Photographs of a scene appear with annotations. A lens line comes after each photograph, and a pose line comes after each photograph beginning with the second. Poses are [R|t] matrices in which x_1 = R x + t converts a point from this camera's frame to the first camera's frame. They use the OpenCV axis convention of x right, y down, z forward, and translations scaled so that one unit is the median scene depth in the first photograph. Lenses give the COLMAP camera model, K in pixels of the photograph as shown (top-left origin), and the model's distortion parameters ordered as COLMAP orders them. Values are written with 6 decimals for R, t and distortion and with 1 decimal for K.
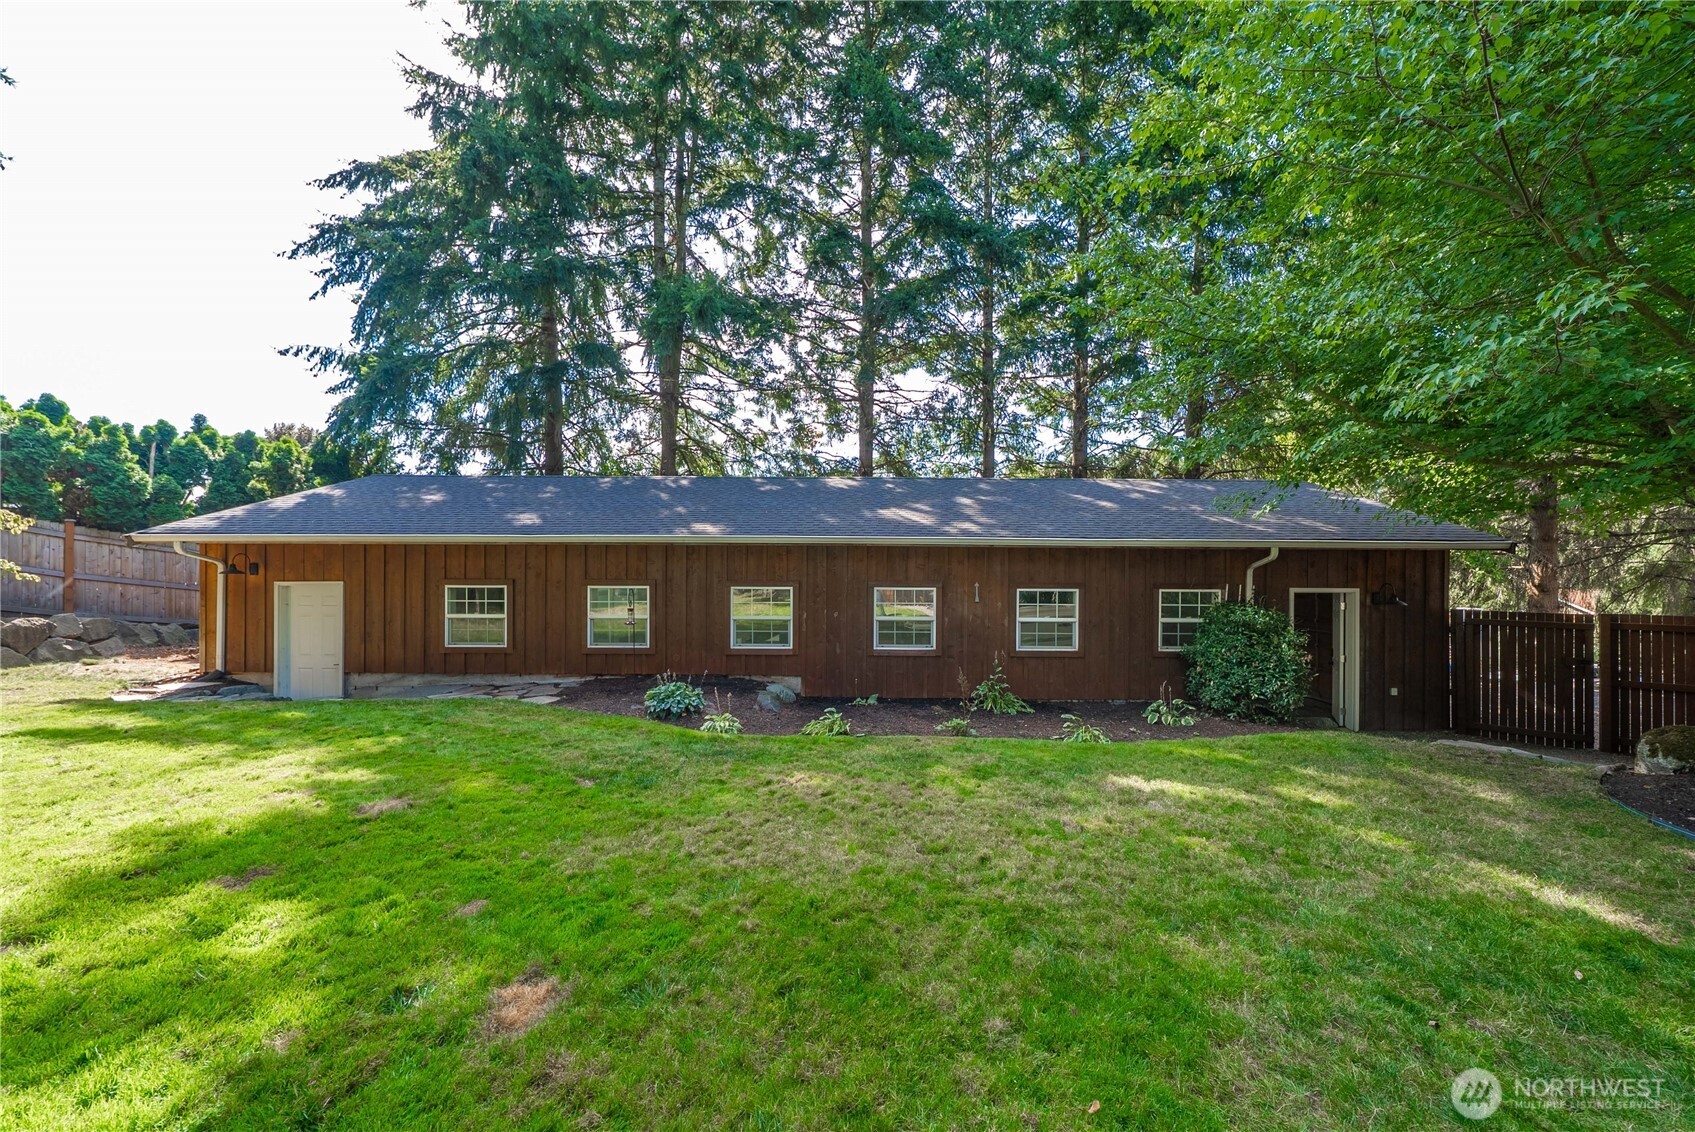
lens RADIAL K [[669.7, 0, 847.5], [0, 669.7, 566.0], [0, 0, 1]] dist [0.000316, 0.000035]
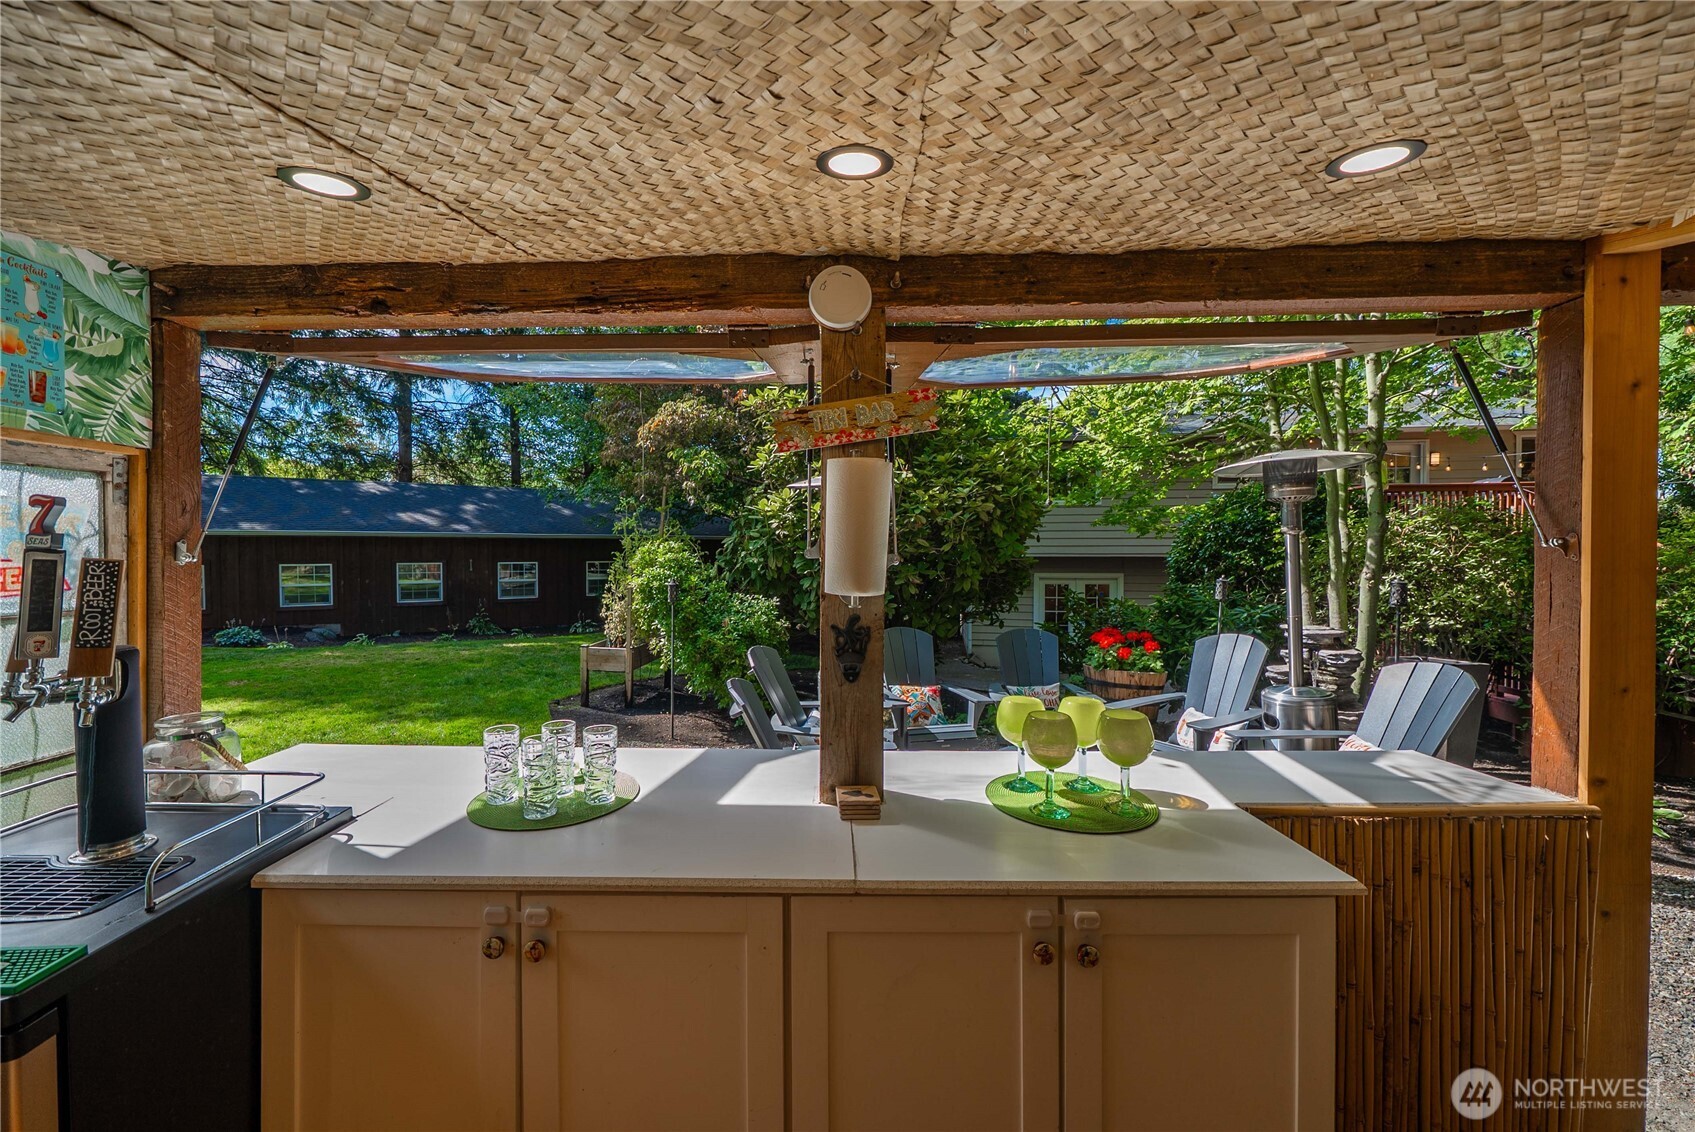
lens RADIAL K [[669.7, 0, 847.5], [0, 669.7, 566.0], [0, 0, 1]] dist [0.000316, 0.000035]
pose [[0.842028, -0.021010, 0.539025, 0.080084], [-0.004932, 0.998900, 0.046639, -0.039776], [-0.539412, -0.041930, 0.840998, -0.862942]]
